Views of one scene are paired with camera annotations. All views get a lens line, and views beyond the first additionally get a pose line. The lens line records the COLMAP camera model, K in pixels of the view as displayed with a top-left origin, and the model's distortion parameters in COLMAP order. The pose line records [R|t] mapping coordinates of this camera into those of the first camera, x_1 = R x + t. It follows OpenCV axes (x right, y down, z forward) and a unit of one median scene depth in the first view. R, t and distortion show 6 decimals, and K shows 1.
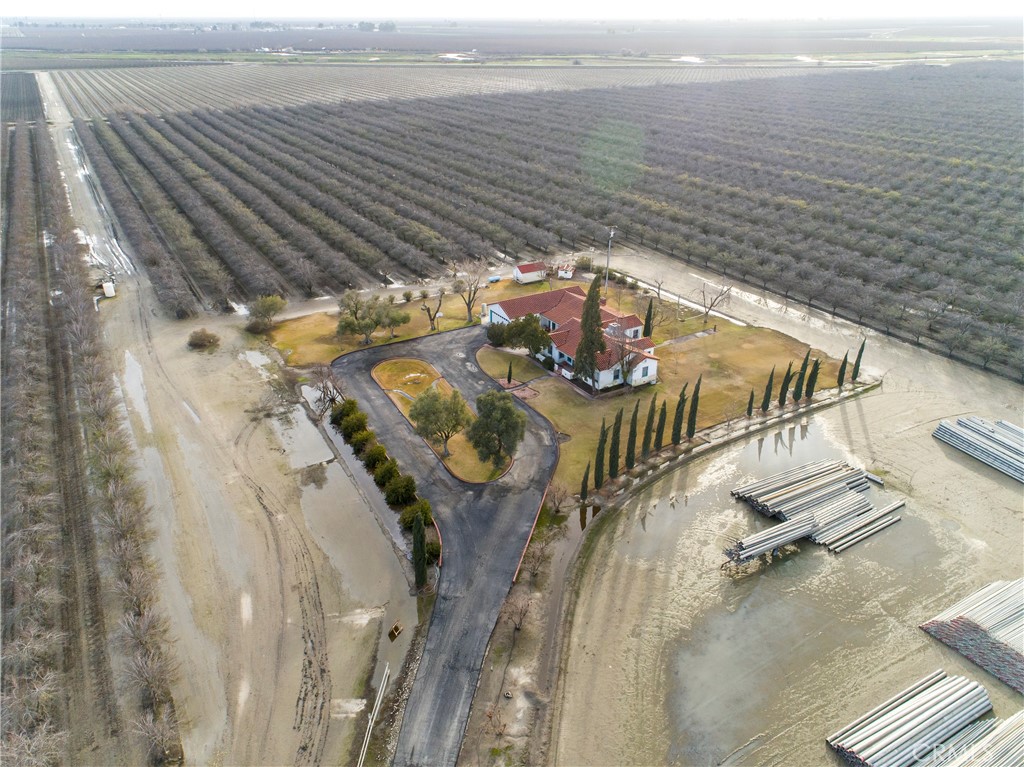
lens RADIAL K [[762.3, 0, 510.2], [0, 762.3, 383.1], [0, 0, 1]] dist [0.016075, 0.006629]
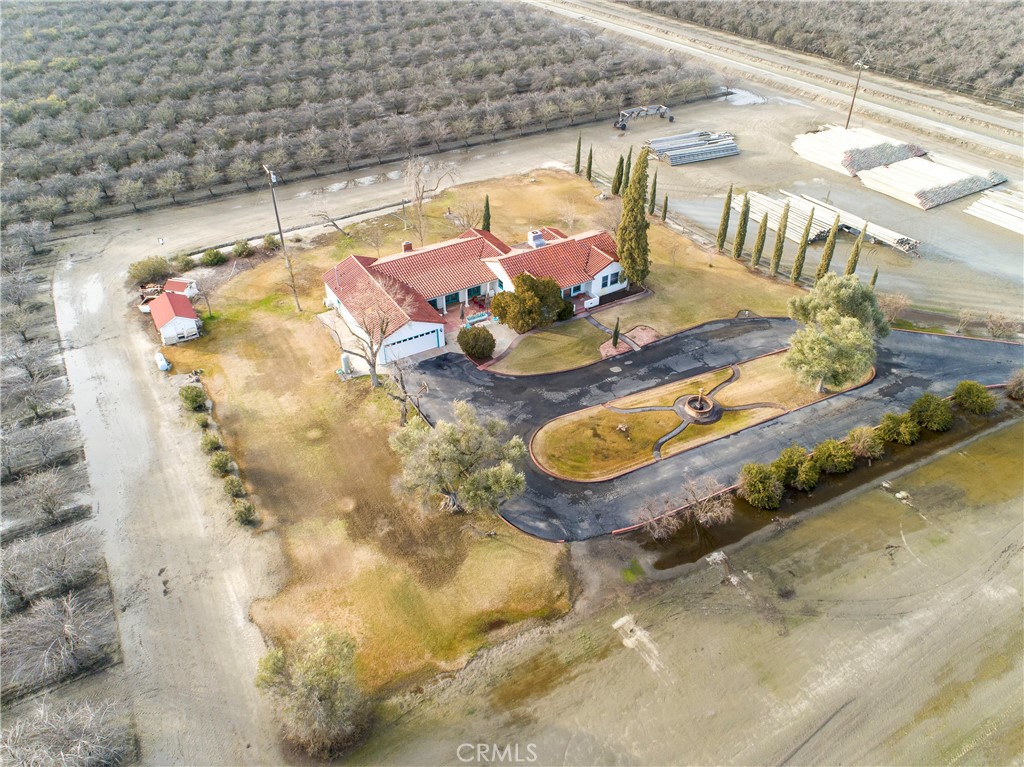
lens RADIAL K [[762.3, 0, 510.2], [0, 762.3, 383.1], [0, 0, 1]] dist [0.016075, 0.006629]
pose [[0.008161, -0.593366, 0.804892, -0.626189], [0.440898, 0.724590, 0.529697, -0.416695], [-0.897520, 0.350552, 0.267528, 0.914304]]
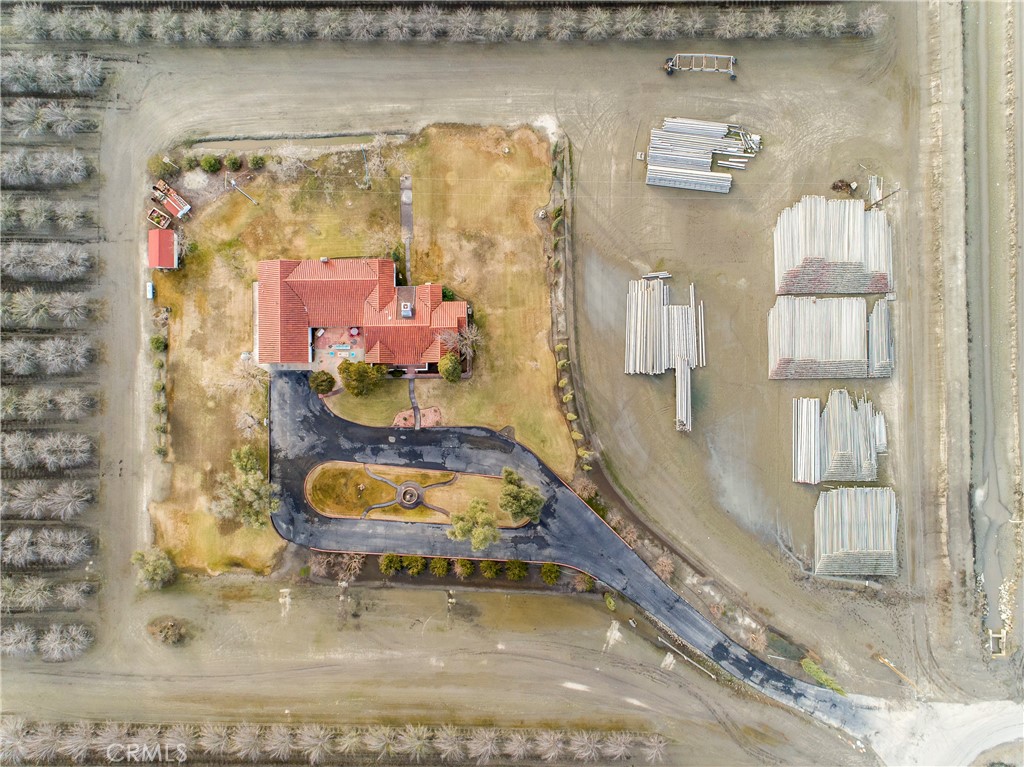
lens RADIAL K [[762.3, 0, 510.2], [0, 762.3, 383.1], [0, 0, 1]] dist [0.016075, 0.006629]
pose [[0.504965, -0.863133, 0.003520, 0.121588], [0.394131, 0.234205, 0.888712, -0.977929], [-0.767900, -0.447381, 0.458453, 0.383283]]
